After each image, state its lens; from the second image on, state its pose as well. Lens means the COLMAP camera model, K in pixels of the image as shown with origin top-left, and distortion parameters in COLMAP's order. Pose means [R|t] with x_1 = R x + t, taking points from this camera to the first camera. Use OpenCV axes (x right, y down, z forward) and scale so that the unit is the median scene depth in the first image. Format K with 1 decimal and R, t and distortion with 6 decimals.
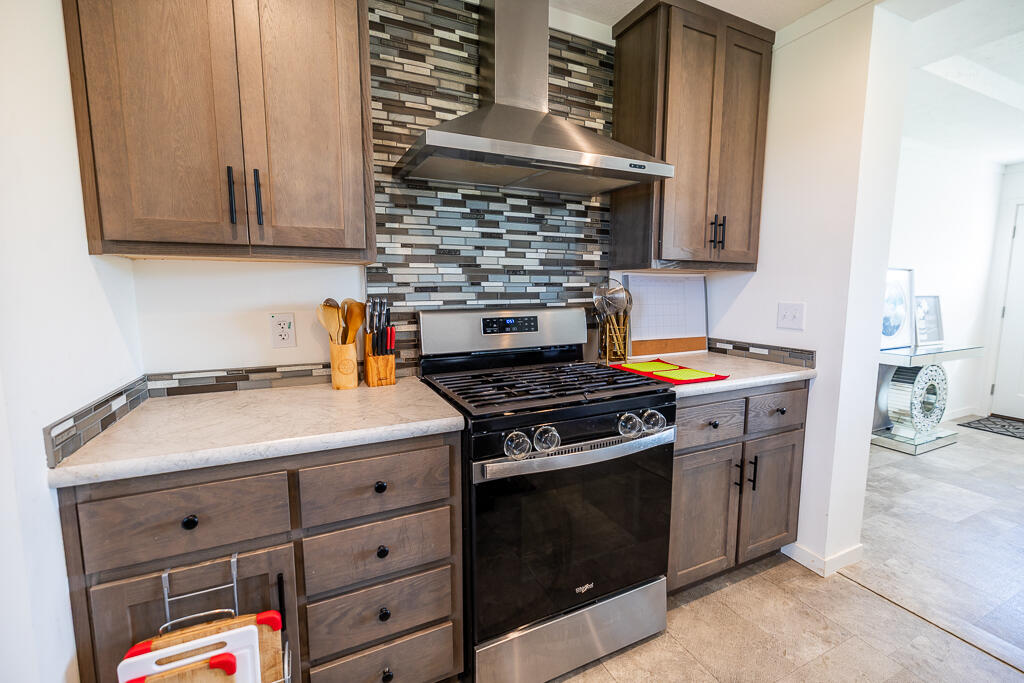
lens RADIAL K [[440.1, 0, 517.5], [0, 440.1, 341.9], [0, 0, 1]] dist [-0.000419, -0.000228]
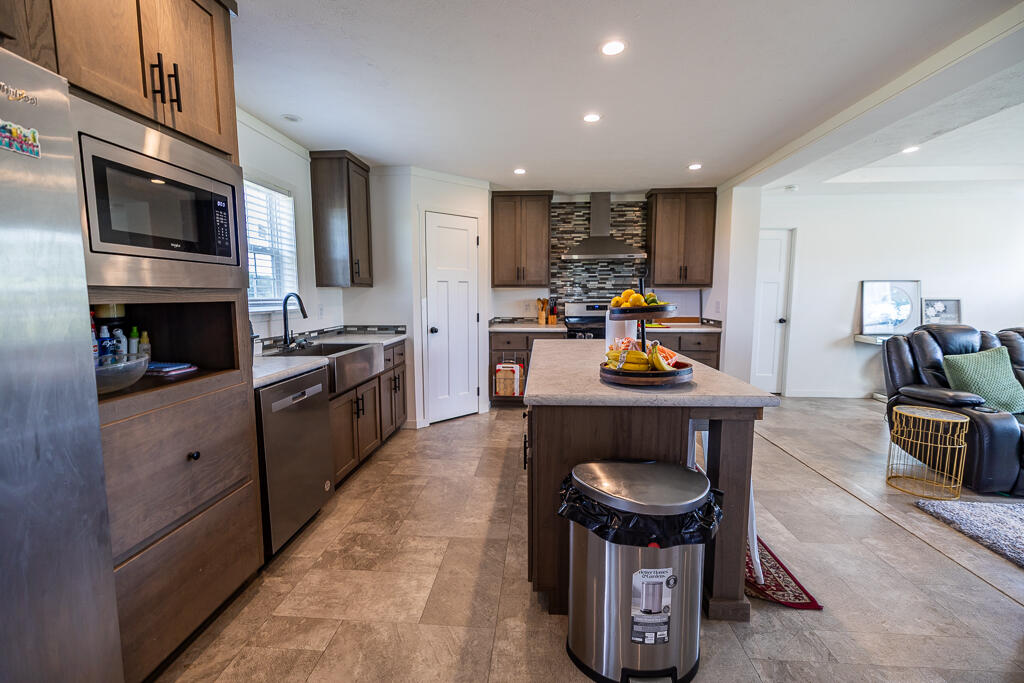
lens RADIAL K [[440.1, 0, 511.9], [0, 440.1, 341.2], [0, 0, 1]] dist [-0.000419, -0.000228]
pose [[0.872520, 0.050749, -0.485936, 0.961340], [-0.056110, 0.998418, 0.003522, 0.211857], [0.485346, 0.024193, 0.873987, -1.875887]]
